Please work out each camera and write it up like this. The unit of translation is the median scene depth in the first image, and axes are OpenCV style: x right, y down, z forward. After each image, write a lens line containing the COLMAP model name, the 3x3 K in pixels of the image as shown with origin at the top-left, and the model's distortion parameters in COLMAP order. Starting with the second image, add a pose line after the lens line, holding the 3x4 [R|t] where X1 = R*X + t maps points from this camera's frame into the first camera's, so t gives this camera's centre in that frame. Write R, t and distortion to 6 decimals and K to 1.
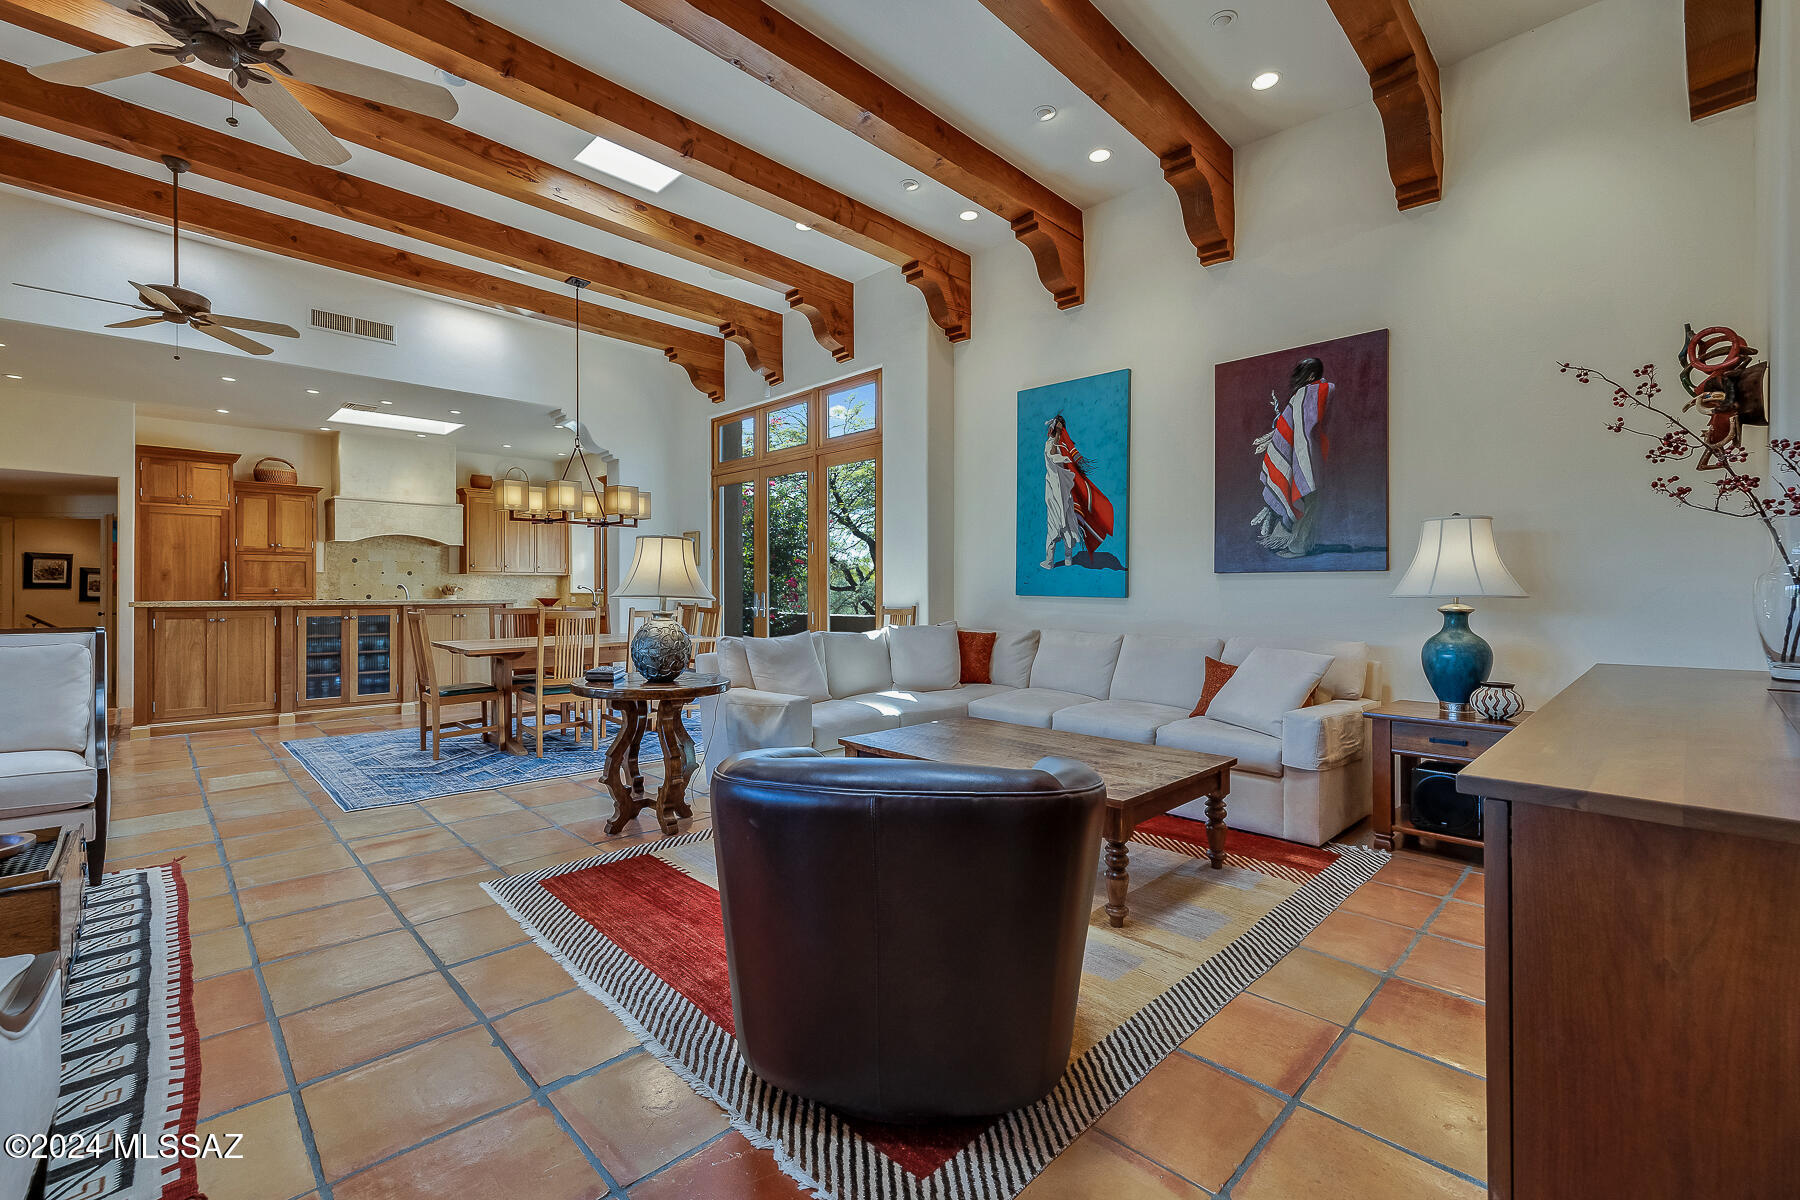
lens RADIAL K [[755.3, 0, 870.9], [0, 755.3, 609.1], [0, 0, 1]] dist [-0.001638, -0.000269]
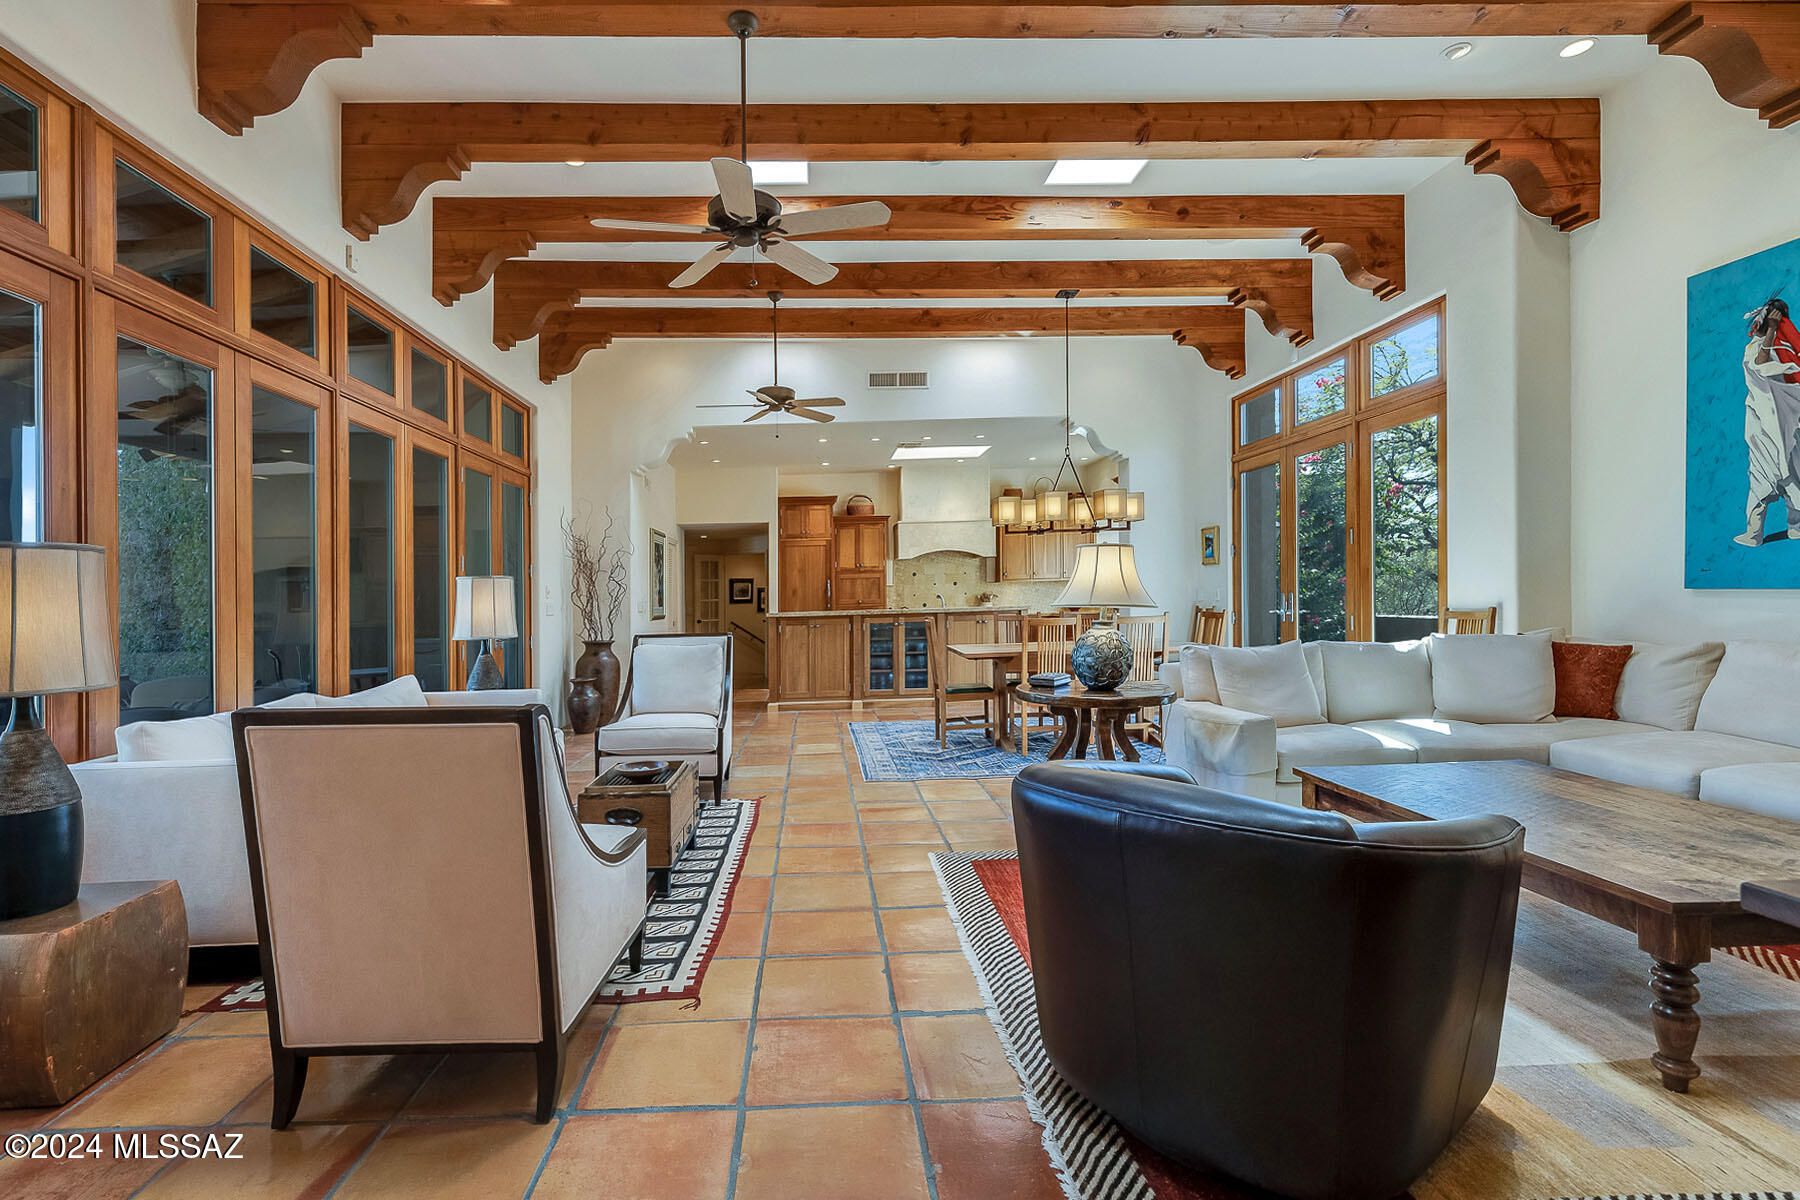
lens RADIAL K [[803.3, 0, 840.3], [0, 803.3, 609.5], [0, 0, 1]] dist [0.000158, 0.000262]
pose [[0.743634, -0.013849, -0.668443, 0.098404], [0.012481, 0.999899, -0.006830, -0.004132], [0.668470, -0.003264, 0.743732, -0.010314]]
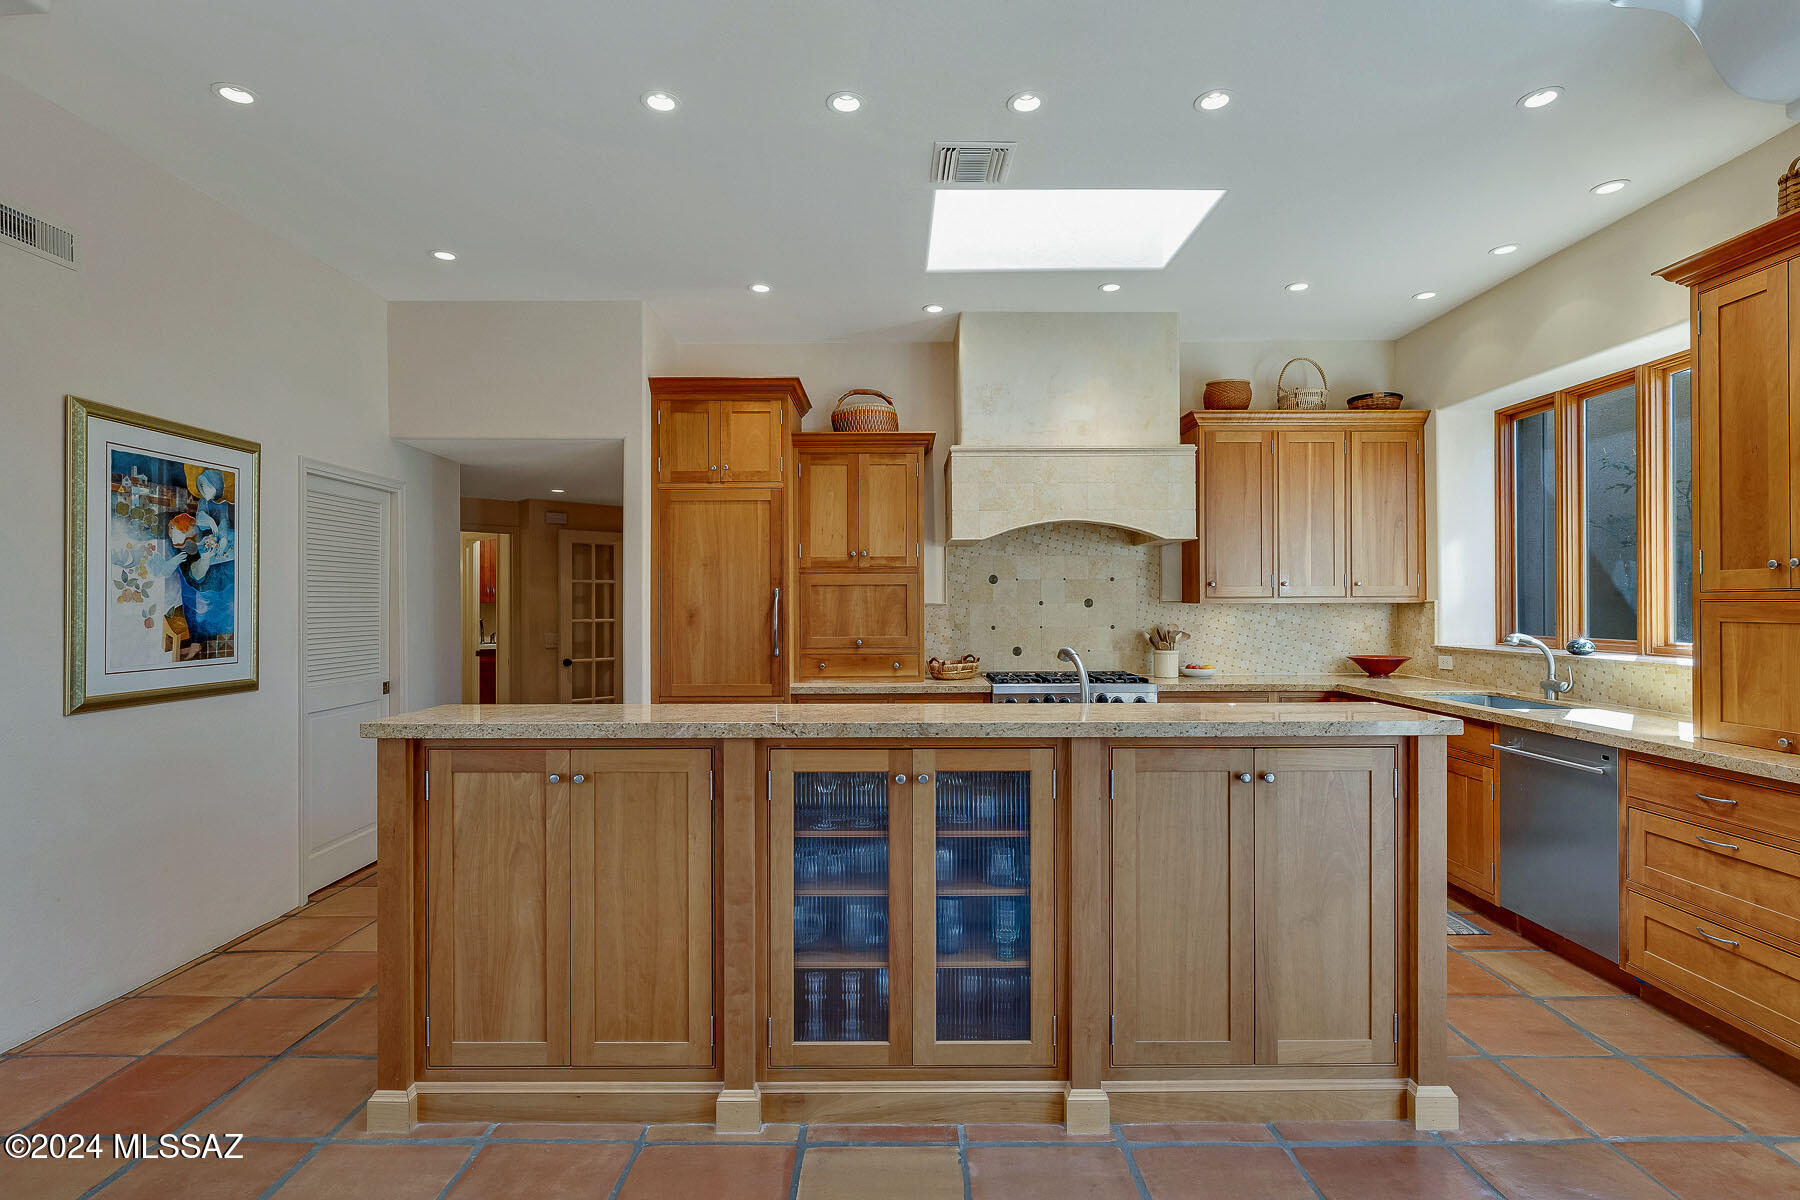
lens RADIAL K [[917.4, 0, 897.9], [0, 917.4, 595.3], [0, 0, 1]] dist [0.000029, -0.000508]
pose [[0.731942, -0.013901, -0.681225, -0.476914], [-0.011950, 0.999376, -0.033233, -0.049906], [0.681262, 0.032465, 0.731319, 0.774572]]
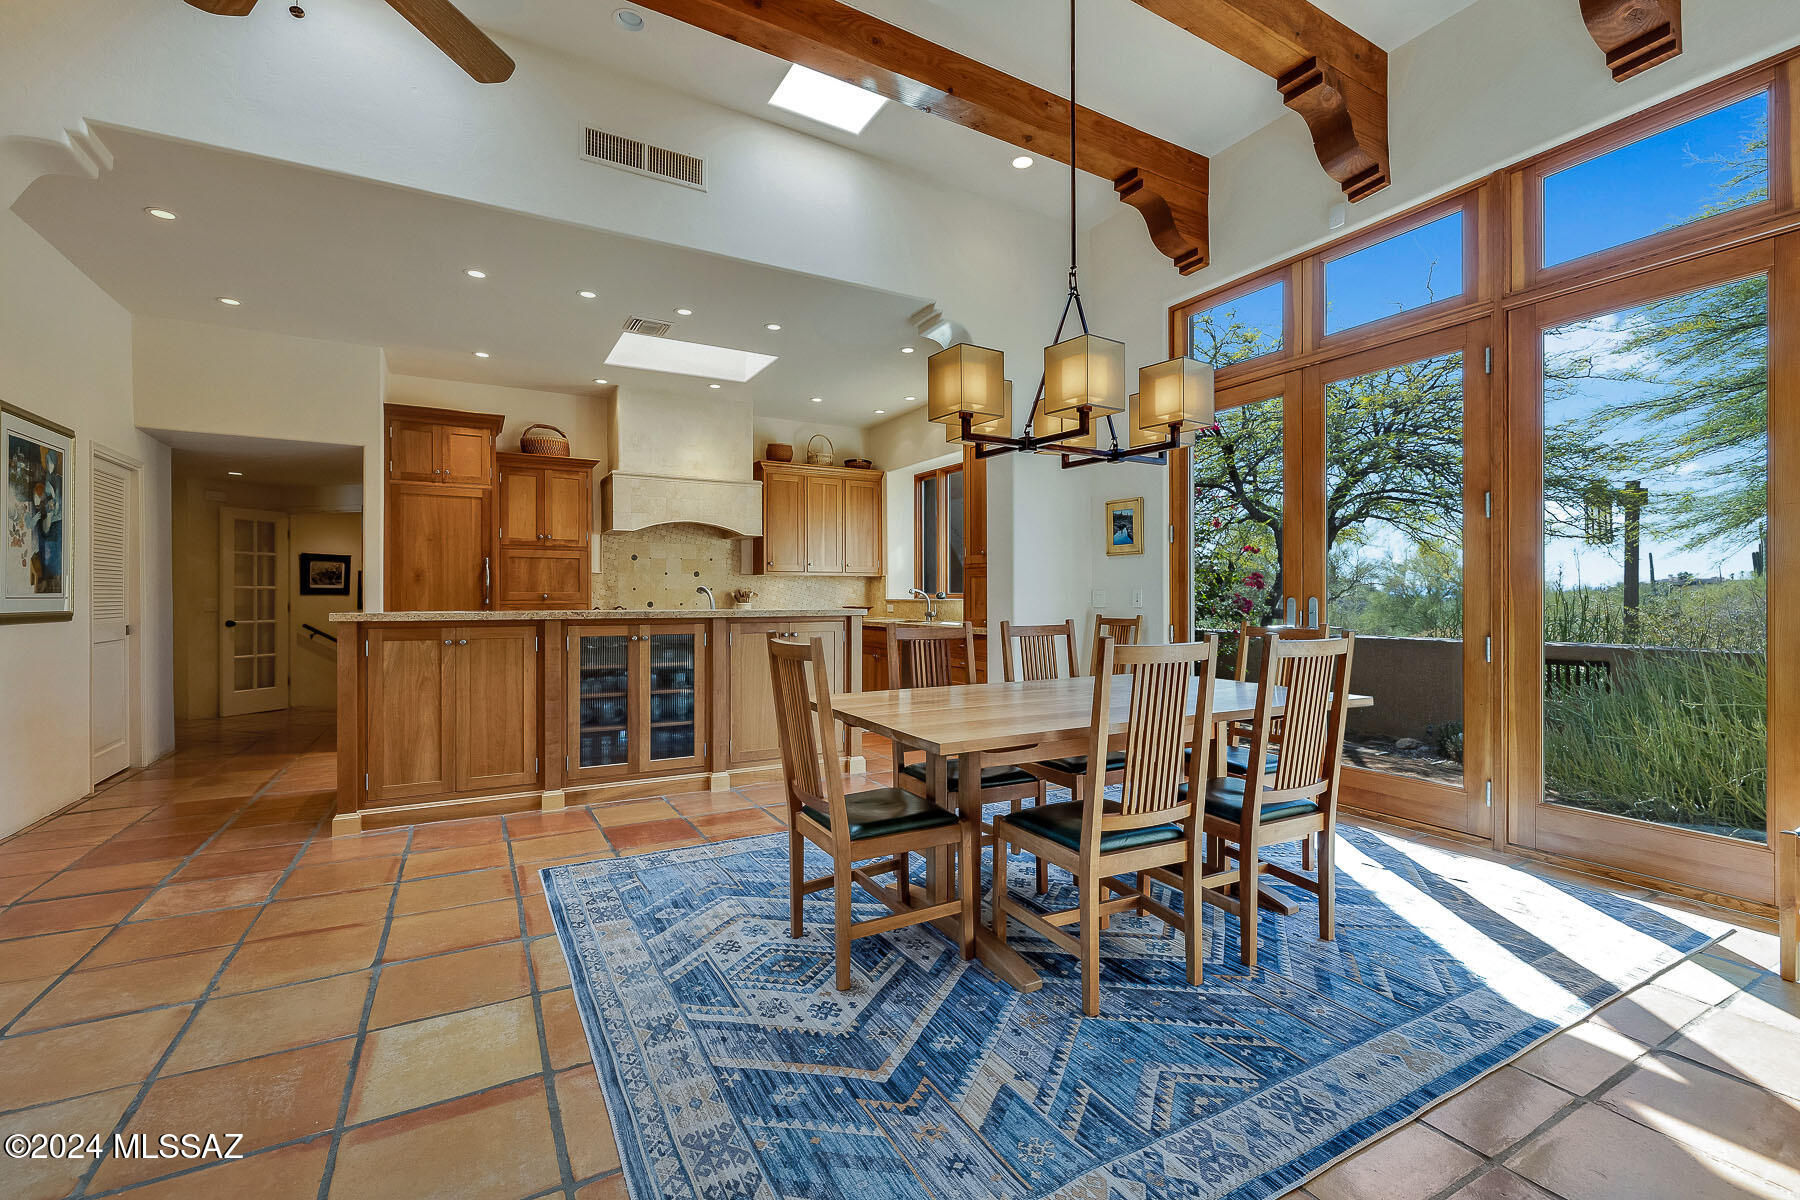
lens RADIAL K [[769.6, 0, 899.7], [0, 769.6, 628.5], [0, 0, 1]] dist [0.000405, 0.000071]
pose [[0.968834, 0.008554, -0.247563, -0.339667], [-0.004658, 0.999856, 0.016319, -0.008593], [0.247667, -0.014658, 0.968734, 0.456231]]
